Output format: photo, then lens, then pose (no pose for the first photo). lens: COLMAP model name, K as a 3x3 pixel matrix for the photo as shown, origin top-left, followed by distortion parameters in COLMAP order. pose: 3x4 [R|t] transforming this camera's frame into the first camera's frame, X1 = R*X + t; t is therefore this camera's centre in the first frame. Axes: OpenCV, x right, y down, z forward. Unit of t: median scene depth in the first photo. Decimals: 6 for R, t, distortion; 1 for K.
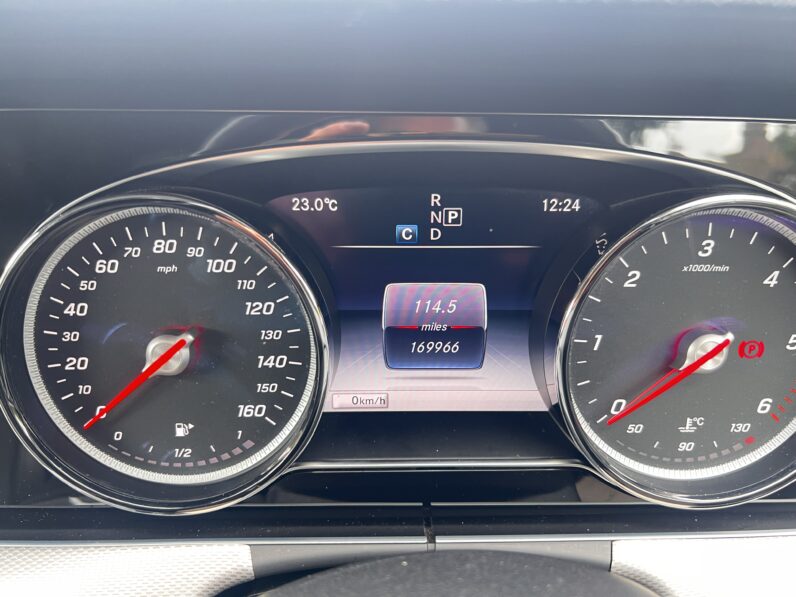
lens RADIAL K [[597.2, 0, 399.3], [0, 597.2, 292.4], [0, 0, 1]] dist [0.007779, -0.026392]
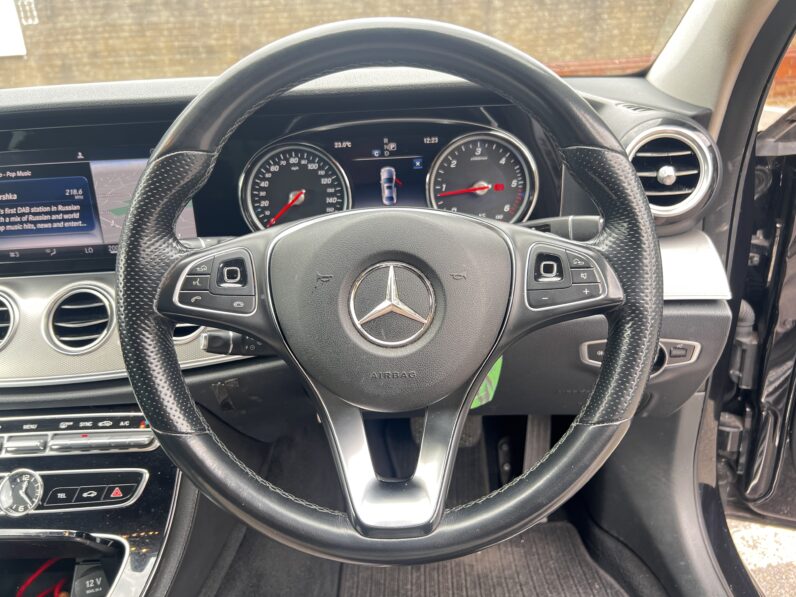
lens RADIAL K [[597.2, 0, 398.5], [0, 597.2, 297.5], [0, 0, 1]] dist [0.007779, -0.026392]
pose [[0.998565, -0.050458, -0.017931, 0.141353], [0.050930, 0.998339, 0.026933, 0.537846], [0.016542, -0.027807, 0.999476, -1.931767]]
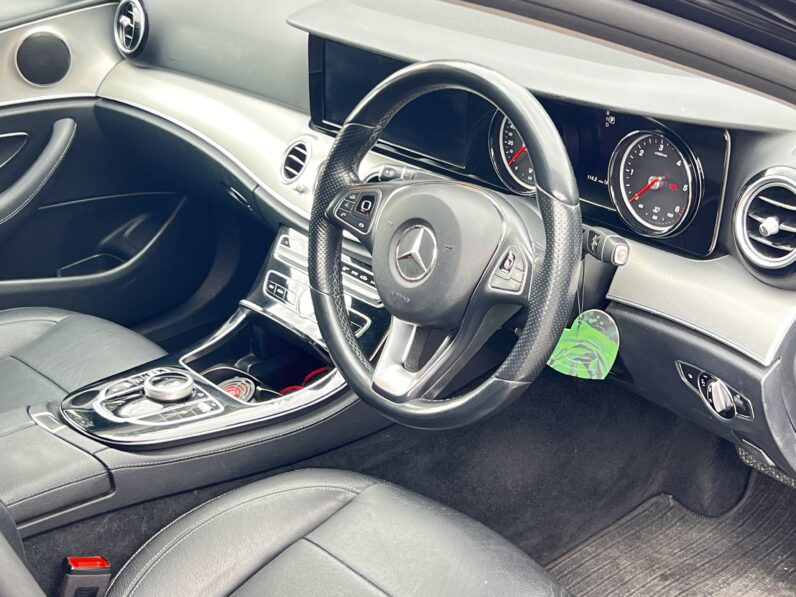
lens RADIAL K [[1360.3, 0, 397.9], [0, 1360.3, 298.5], [0, 0, 1]] dist [0.232565, 0.000000]
pose [[0.608785, 0.292222, -0.737555, 4.934762], [-0.184017, 0.956347, 0.227019, -0.661474], [0.771698, -0.002483, 0.635984, -4.312234]]
